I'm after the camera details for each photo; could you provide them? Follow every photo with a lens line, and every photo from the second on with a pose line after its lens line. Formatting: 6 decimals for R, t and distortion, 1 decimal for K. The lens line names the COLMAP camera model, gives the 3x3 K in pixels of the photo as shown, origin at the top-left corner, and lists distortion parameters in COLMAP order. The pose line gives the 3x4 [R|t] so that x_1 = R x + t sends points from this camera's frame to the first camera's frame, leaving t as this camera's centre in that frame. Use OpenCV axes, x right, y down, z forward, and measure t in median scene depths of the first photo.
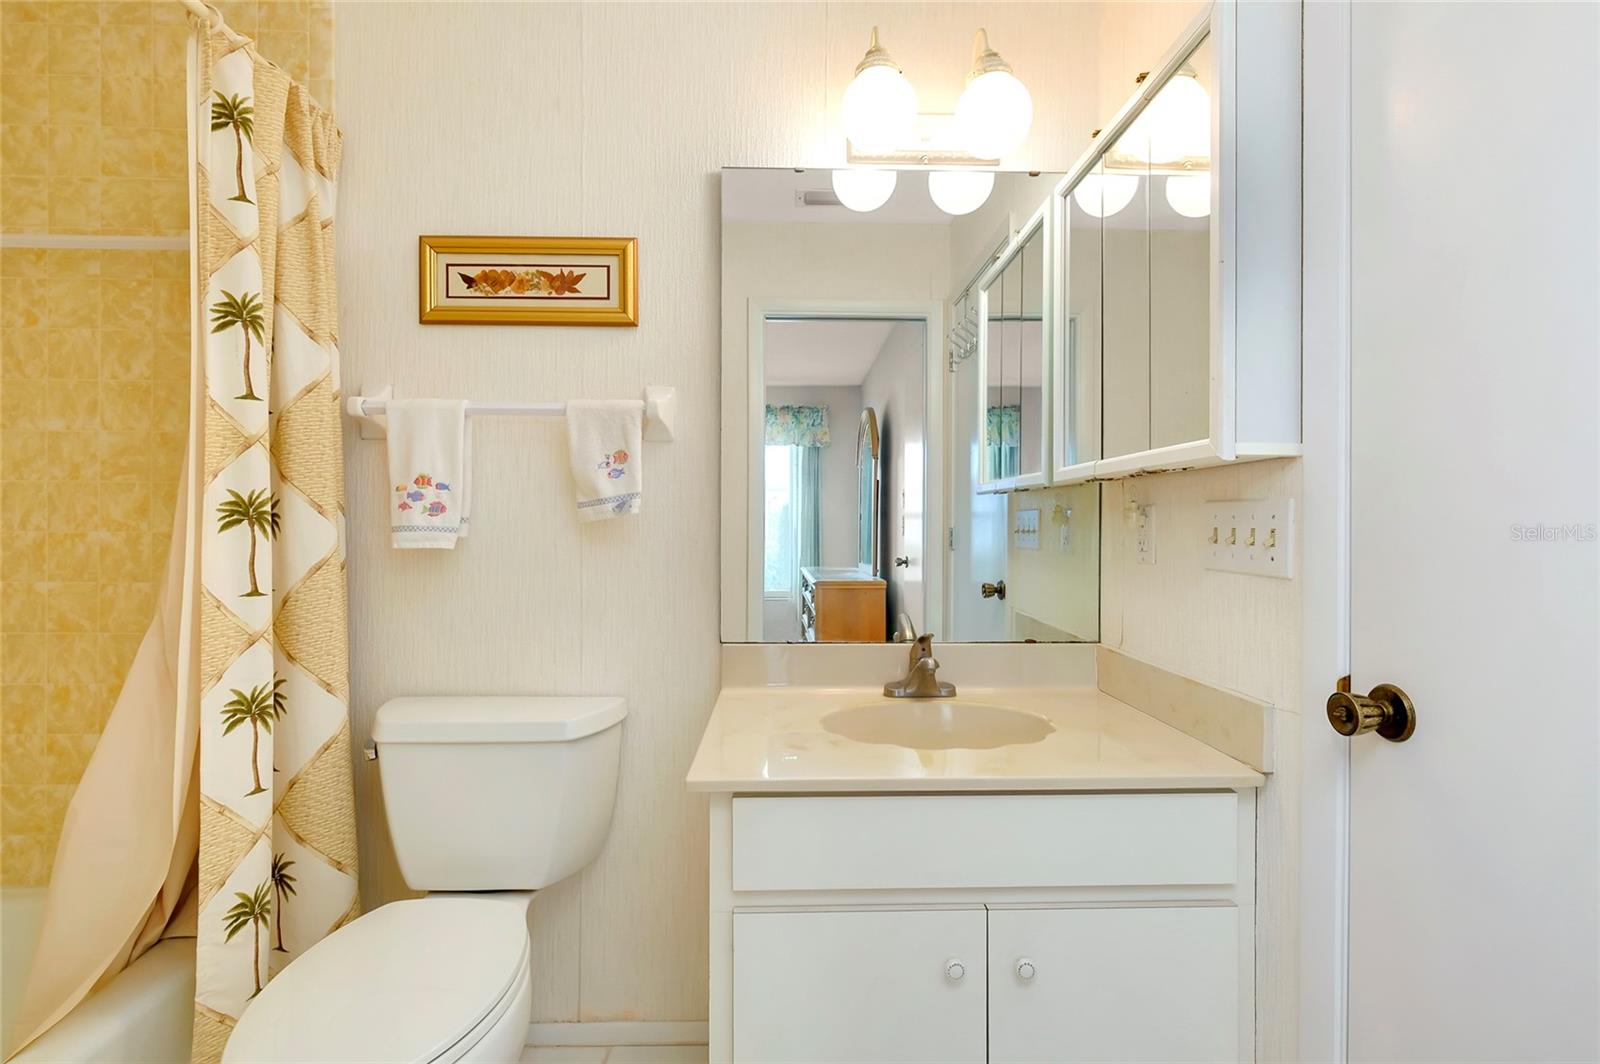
lens RADIAL K [[725.8, 0, 800.0], [0, 725.8, 532.0], [0, 0, 1]] dist [-0.003591, 0.000195]
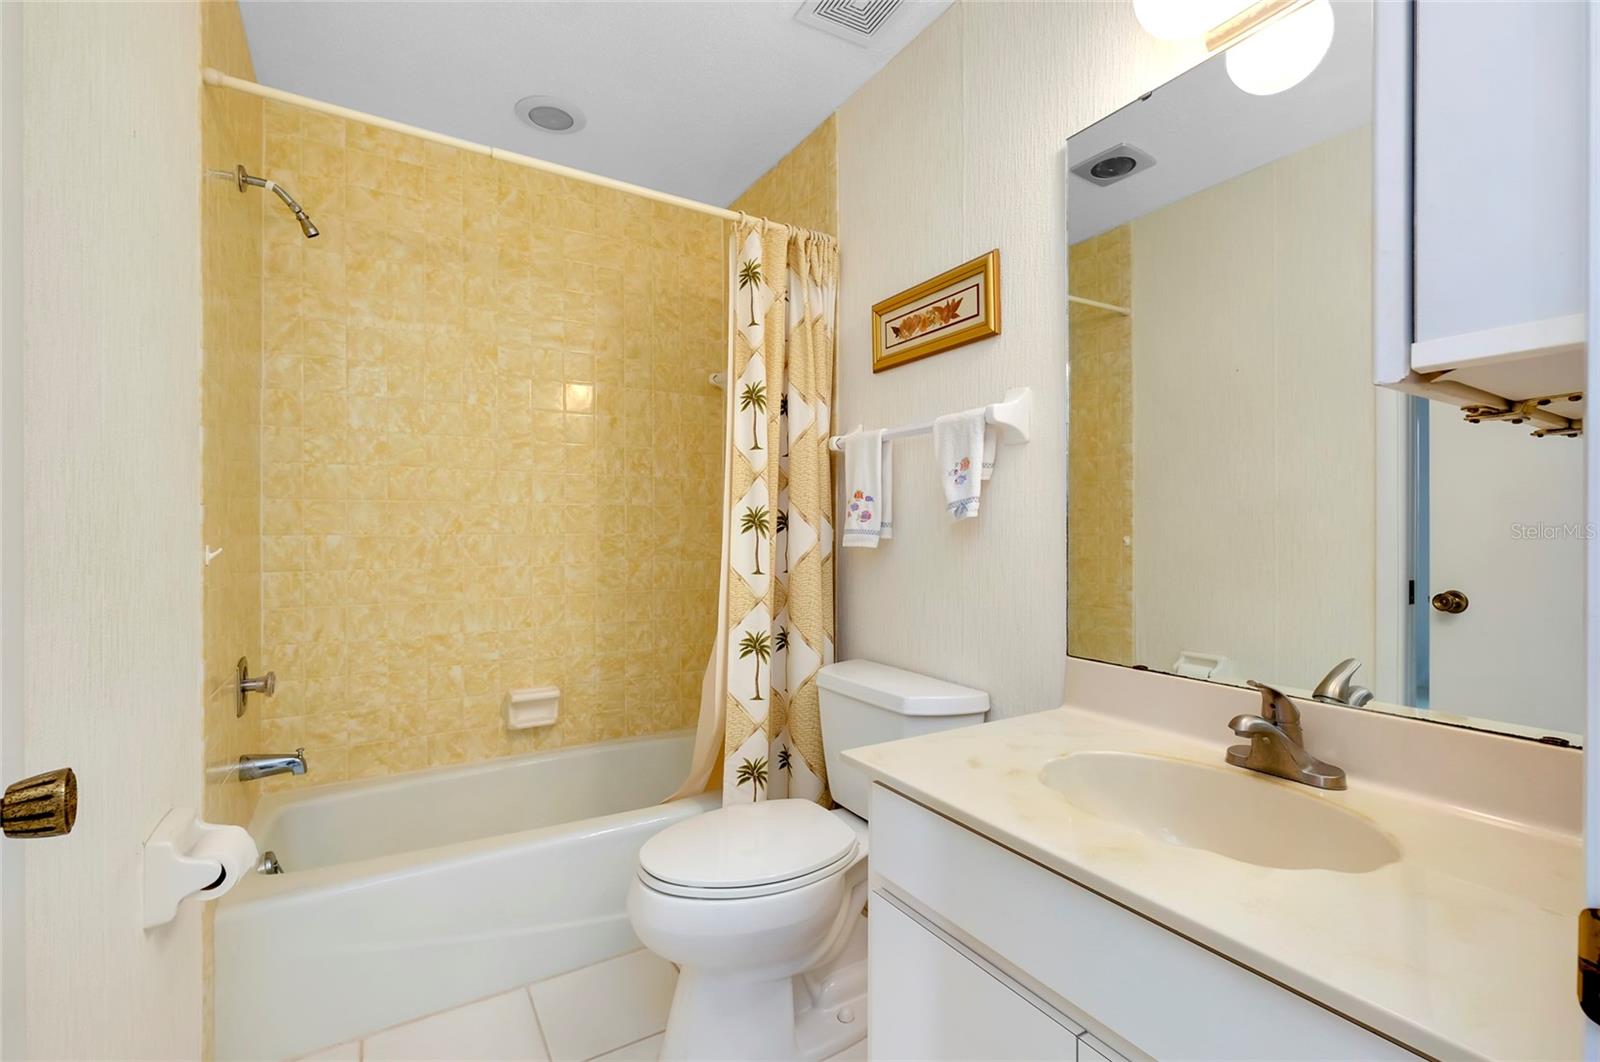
lens RADIAL K [[700.7, 0, 802.7], [0, 700.7, 535.6], [0, 0, 1]] dist [-0.005286, -0.000048]
pose [[0.494425, 0.003041, -0.869215, 0.529855], [-0.005433, 0.999985, 0.000408, 0.002650], [0.869203, 0.004521, 0.494434, 0.285858]]
